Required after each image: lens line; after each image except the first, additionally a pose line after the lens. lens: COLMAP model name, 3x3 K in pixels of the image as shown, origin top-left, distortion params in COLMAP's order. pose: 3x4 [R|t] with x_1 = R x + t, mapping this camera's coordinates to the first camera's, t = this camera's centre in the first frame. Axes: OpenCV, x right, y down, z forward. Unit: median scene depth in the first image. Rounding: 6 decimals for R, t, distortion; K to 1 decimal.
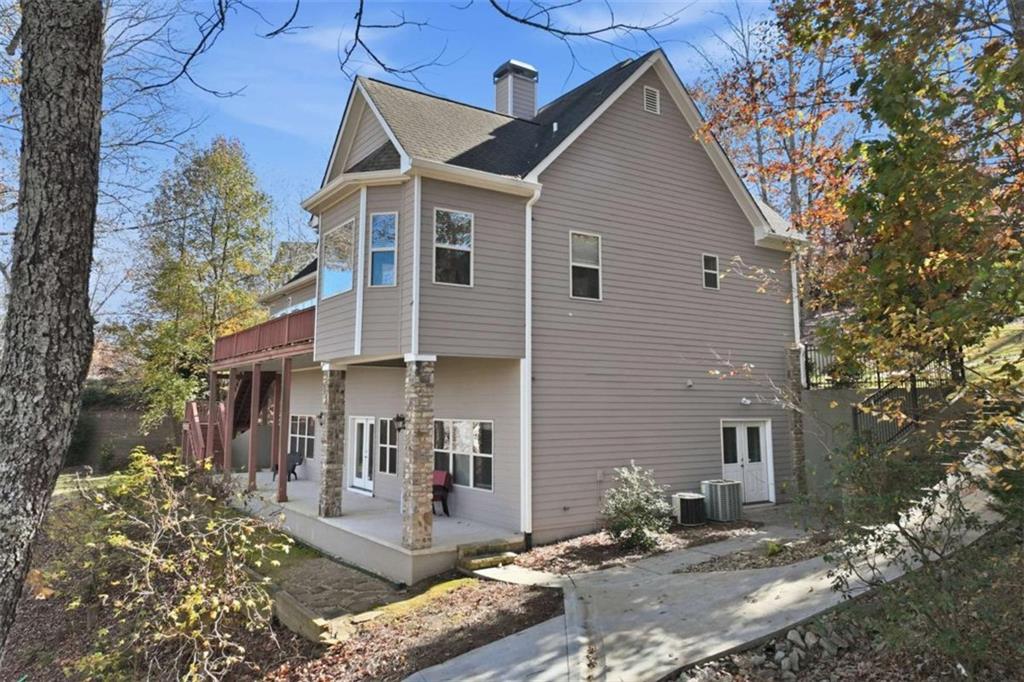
lens RADIAL K [[732.0, 0, 509.1], [0, 732.0, 337.9], [0, 0, 1]] dist [0.004646, 0.000438]
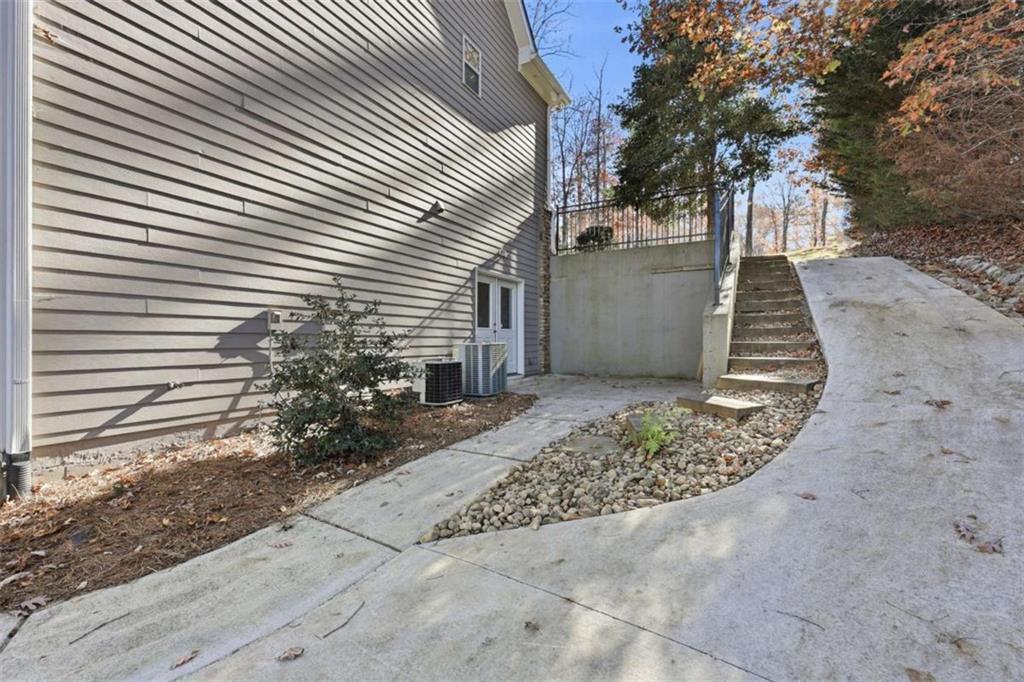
lens RADIAL K [[442.0, 0, 513.0], [0, 442.0, 340.5], [0, 0, 1]] dist [-0.003922, 0.000997]
pose [[0.892803, 0.003682, 0.450432, 0.109593], [-0.047284, 0.995208, 0.085586, 0.140875], [-0.447958, -0.097710, 0.888699, 0.541945]]
